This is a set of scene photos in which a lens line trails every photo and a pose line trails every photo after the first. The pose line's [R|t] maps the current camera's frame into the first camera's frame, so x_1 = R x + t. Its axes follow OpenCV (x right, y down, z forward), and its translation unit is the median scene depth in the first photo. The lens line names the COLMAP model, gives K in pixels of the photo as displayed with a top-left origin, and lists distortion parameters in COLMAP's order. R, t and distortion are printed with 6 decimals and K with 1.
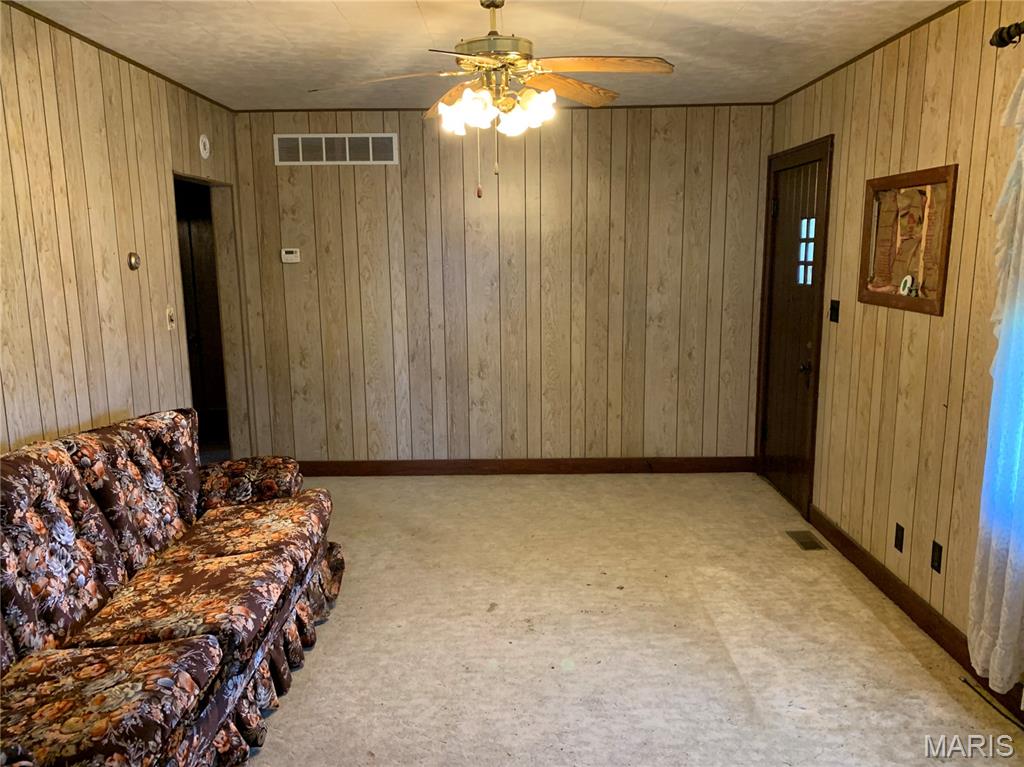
lens RADIAL K [[759.0, 0, 508.3], [0, 759.0, 398.0], [0, 0, 1]] dist [0.009165, -0.002910]
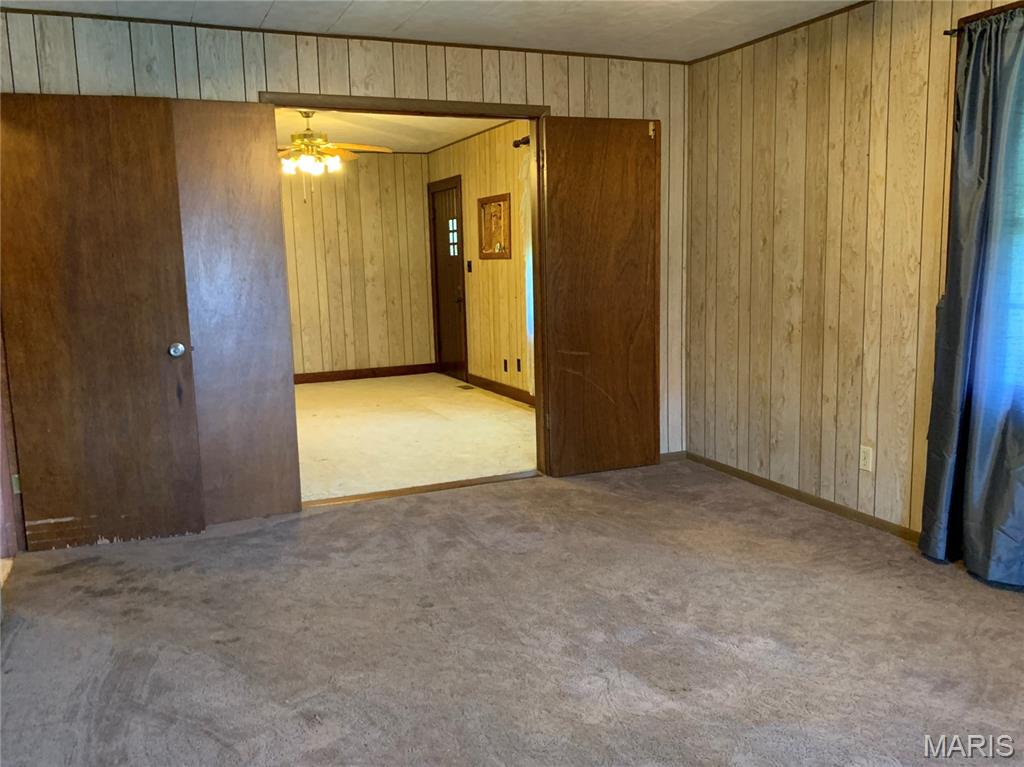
lens RADIAL K [[793.5, 0, 512.0], [0, 793.5, 383.5], [0, 0, 1]] dist [0.006663, -0.000204]
pose [[0.906901, -0.074988, 0.414616, -0.284615], [0.094029, 0.995238, -0.025672, 0.211484], [-0.410717, 0.062268, 0.909634, -0.739421]]
